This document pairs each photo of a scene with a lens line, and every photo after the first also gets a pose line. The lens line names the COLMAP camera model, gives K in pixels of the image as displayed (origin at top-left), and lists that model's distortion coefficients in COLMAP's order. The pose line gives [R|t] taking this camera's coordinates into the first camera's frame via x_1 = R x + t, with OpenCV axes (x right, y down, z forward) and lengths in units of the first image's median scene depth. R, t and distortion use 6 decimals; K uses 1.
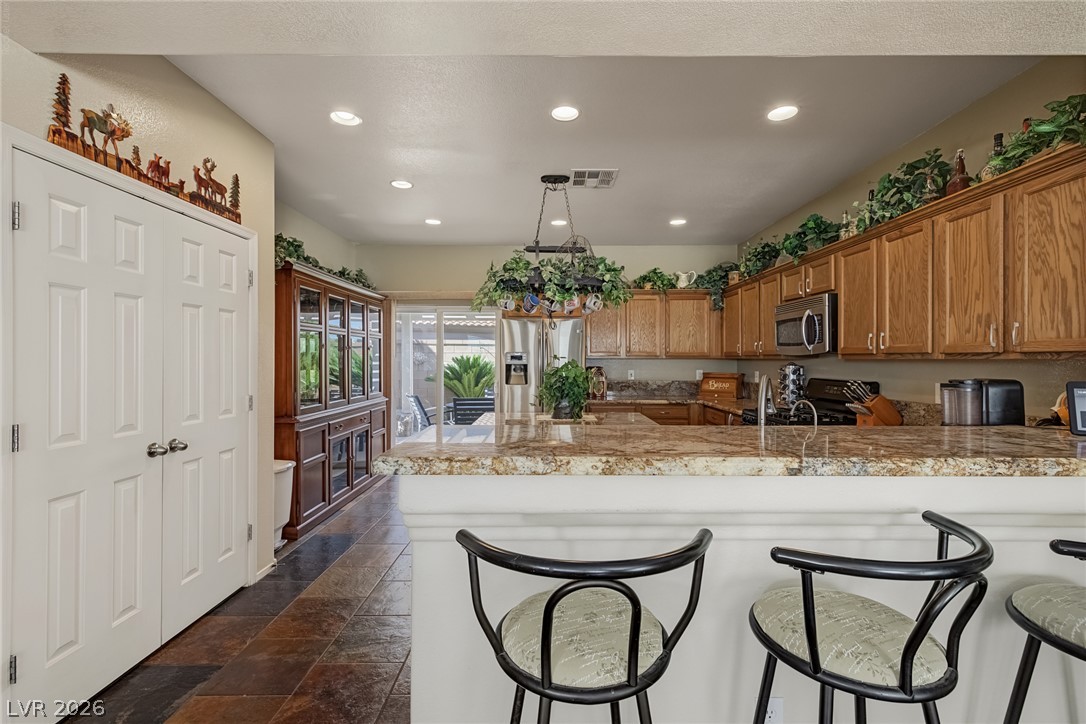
lens RADIAL K [[456.1, 0, 543.7], [0, 456.1, 358.6], [0, 0, 1]] dist [0.007413, -0.000043]
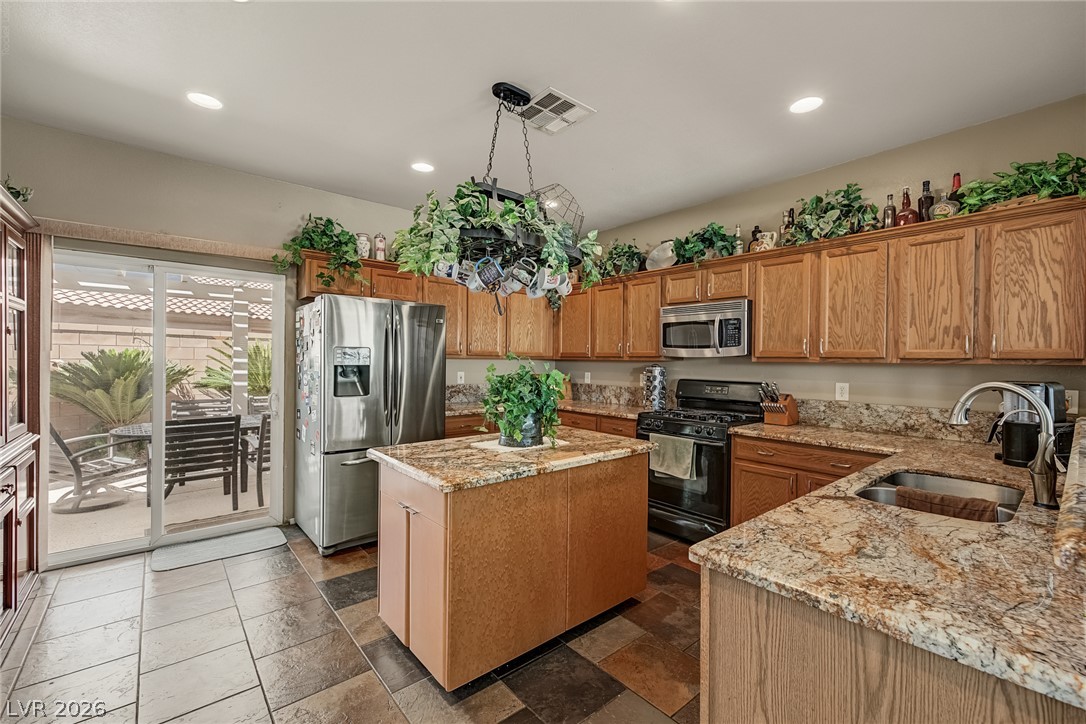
lens RADIAL K [[456.1, 0, 538.4], [0, 456.1, 364.7], [0, 0, 1]] dist [0.007413, -0.000043]
pose [[0.774526, 0.001367, 0.632541, -0.618582], [-0.010942, 0.999877, 0.011236, 0.002289], [-0.632448, -0.015624, 0.774445, 0.724018]]
